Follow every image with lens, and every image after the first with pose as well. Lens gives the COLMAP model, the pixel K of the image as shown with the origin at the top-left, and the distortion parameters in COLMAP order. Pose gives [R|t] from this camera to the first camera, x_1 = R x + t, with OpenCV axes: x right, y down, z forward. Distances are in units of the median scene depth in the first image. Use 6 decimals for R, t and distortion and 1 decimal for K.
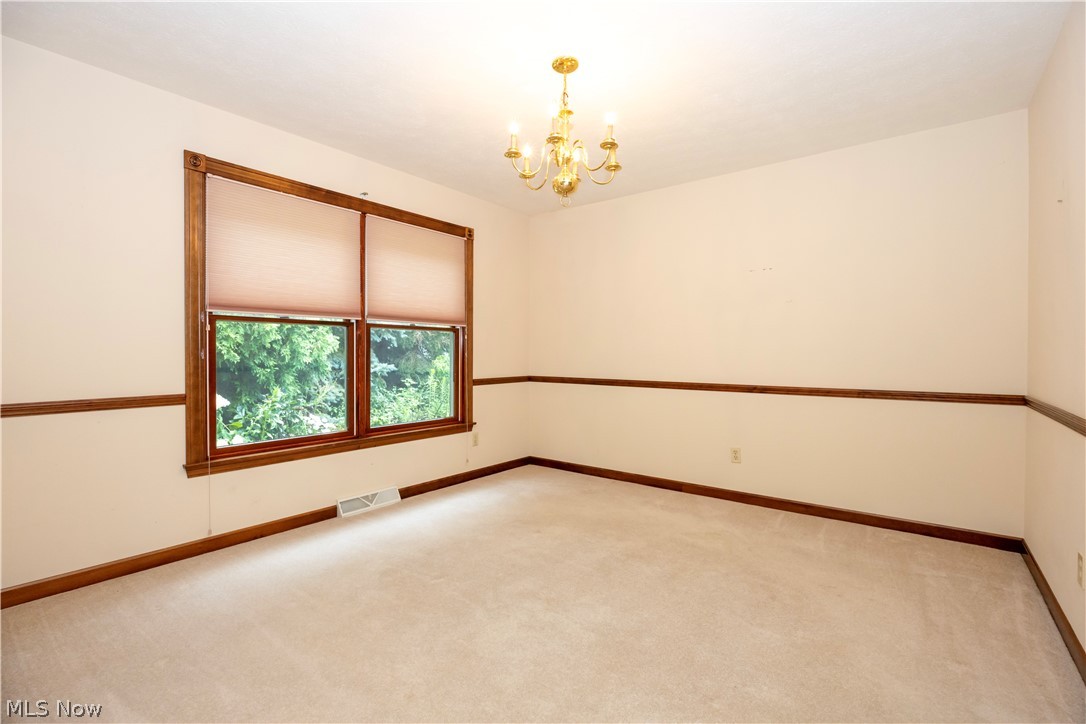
lens RADIAL K [[498.2, 0, 535.1], [0, 498.2, 363.1], [0, 0, 1]] dist [0.001334, 0.000146]
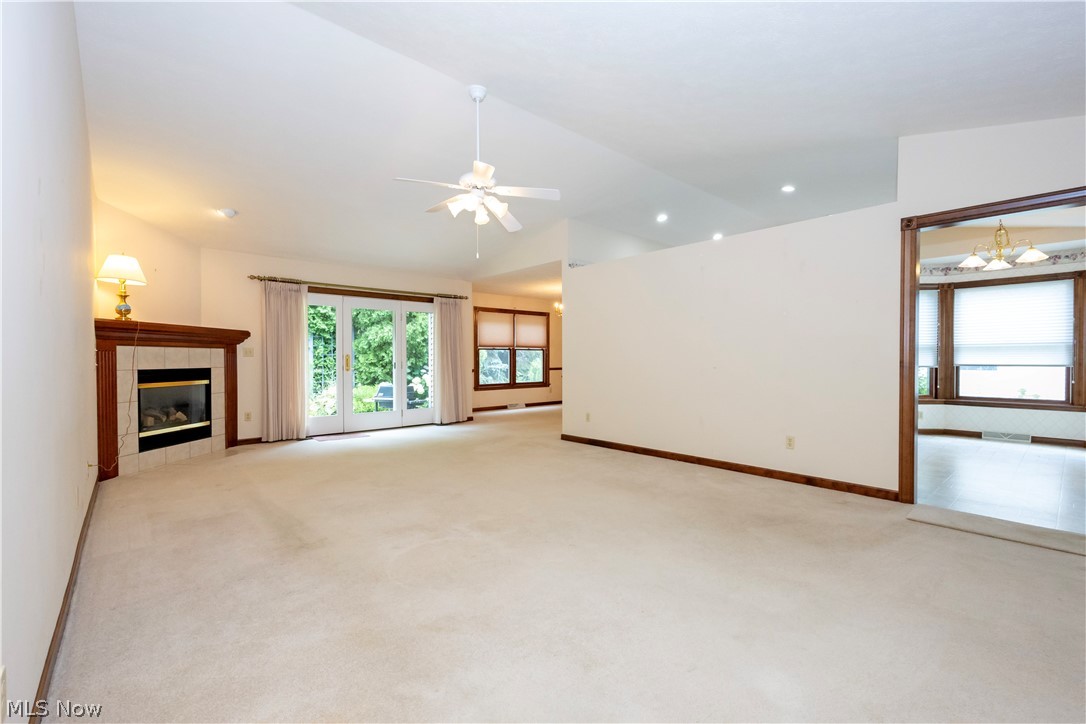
lens RADIAL K [[460.3, 0, 534.1], [0, 460.3, 365.7], [0, 0, 1]] dist [-0.005103, -0.000822]
pose [[0.982331, -0.005301, -0.187078, 0.283042], [0.006193, 0.999972, 0.004184, 0.011777], [0.187051, -0.005269, 0.982336, -1.603246]]
